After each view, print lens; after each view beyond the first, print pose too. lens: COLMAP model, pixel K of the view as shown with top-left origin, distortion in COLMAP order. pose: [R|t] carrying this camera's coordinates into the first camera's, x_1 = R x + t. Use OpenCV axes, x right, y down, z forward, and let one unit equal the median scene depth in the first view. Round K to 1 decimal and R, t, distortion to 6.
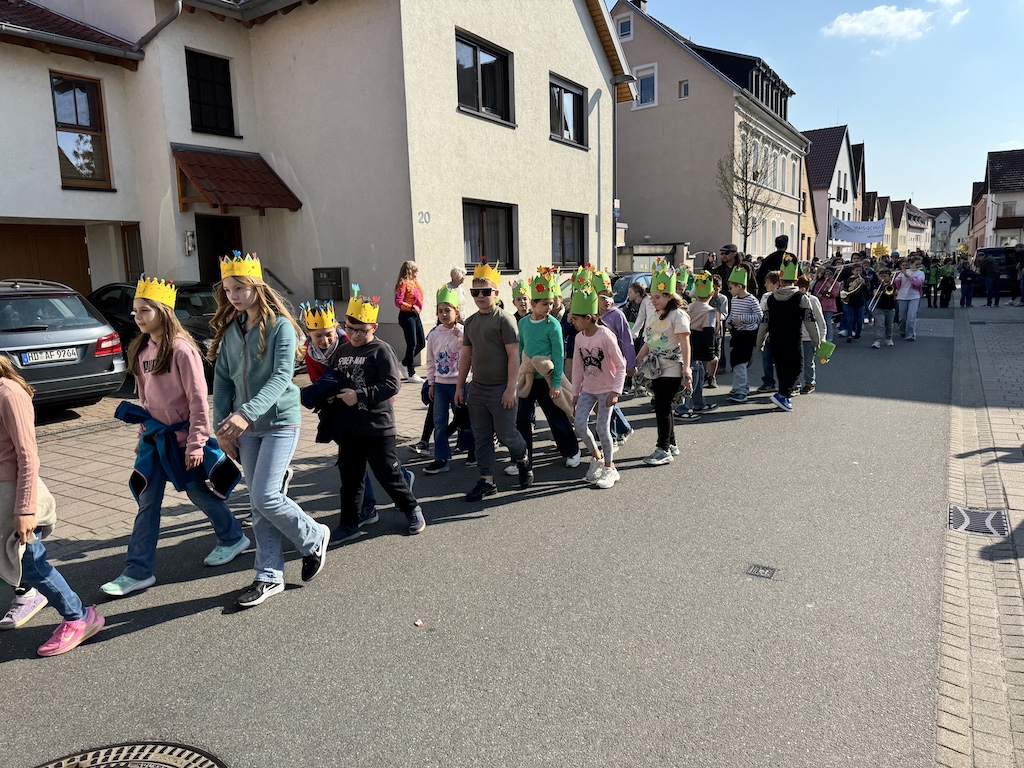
lens RADIAL K [[722.4, 0, 497.3], [0, 722.4, 375.8], [0, 0, 1]] dist [0.010262, -0.022952]
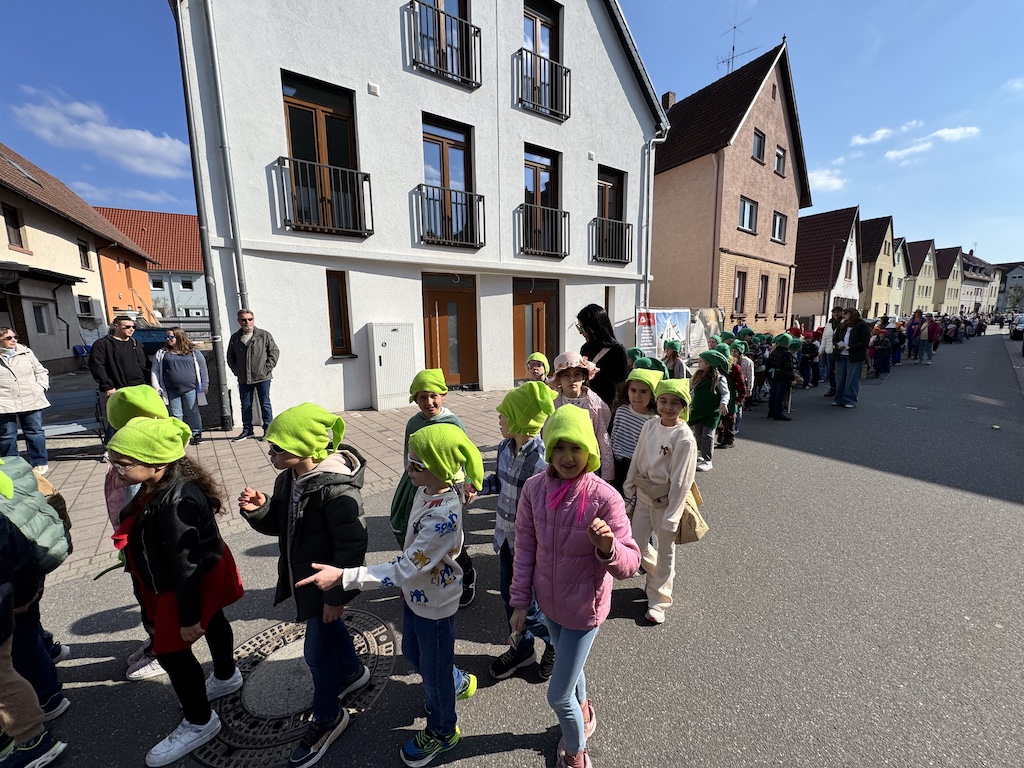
lens RADIAL K [[403.4, 0, 504.0], [0, 403.4, 389.6], [0, 0, 1]] dist [-0.008339, -0.000847]
pose [[0.937848, 0.059881, -0.341842, 0.990878], [-0.052960, 0.998159, 0.029554, -0.265039], [0.342982, -0.009613, 0.939293, 1.613767]]
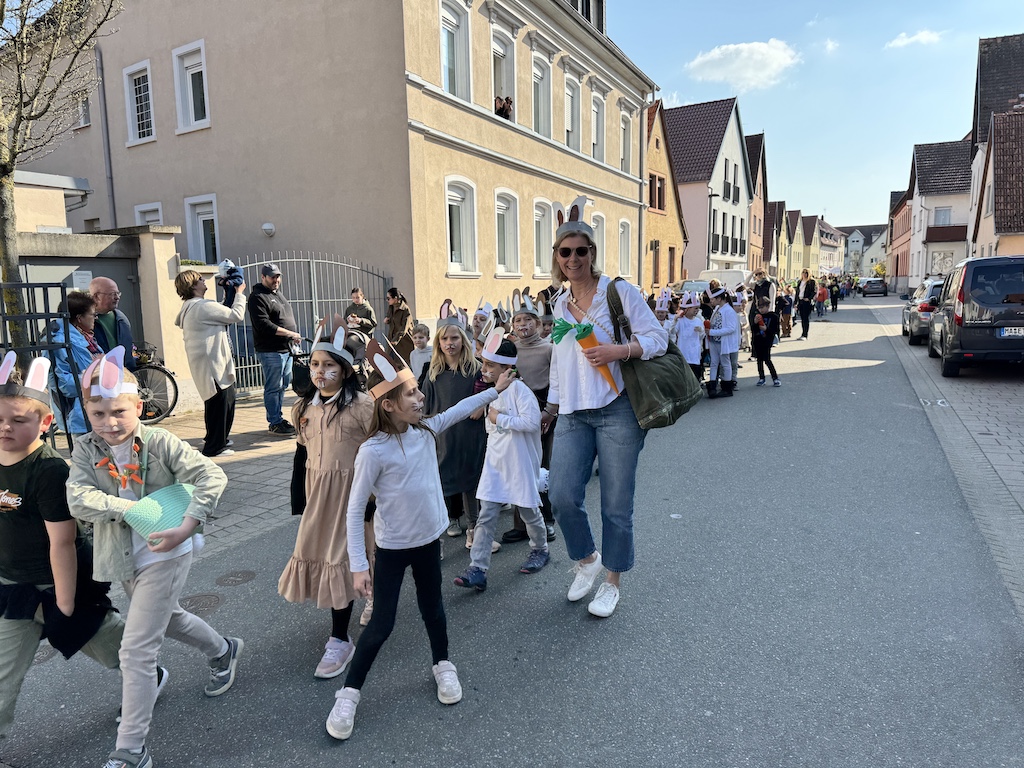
lens RADIAL K [[722.4, 0, 499.8], [0, 722.4, 400.4], [0, 0, 1]] dist [0.010262, -0.022952]
pose [[0.995305, -0.007577, 0.096495, 0.314878], [0.006660, 0.999930, 0.009816, -0.087559], [-0.096563, -0.009128, 0.995285, 0.532561]]
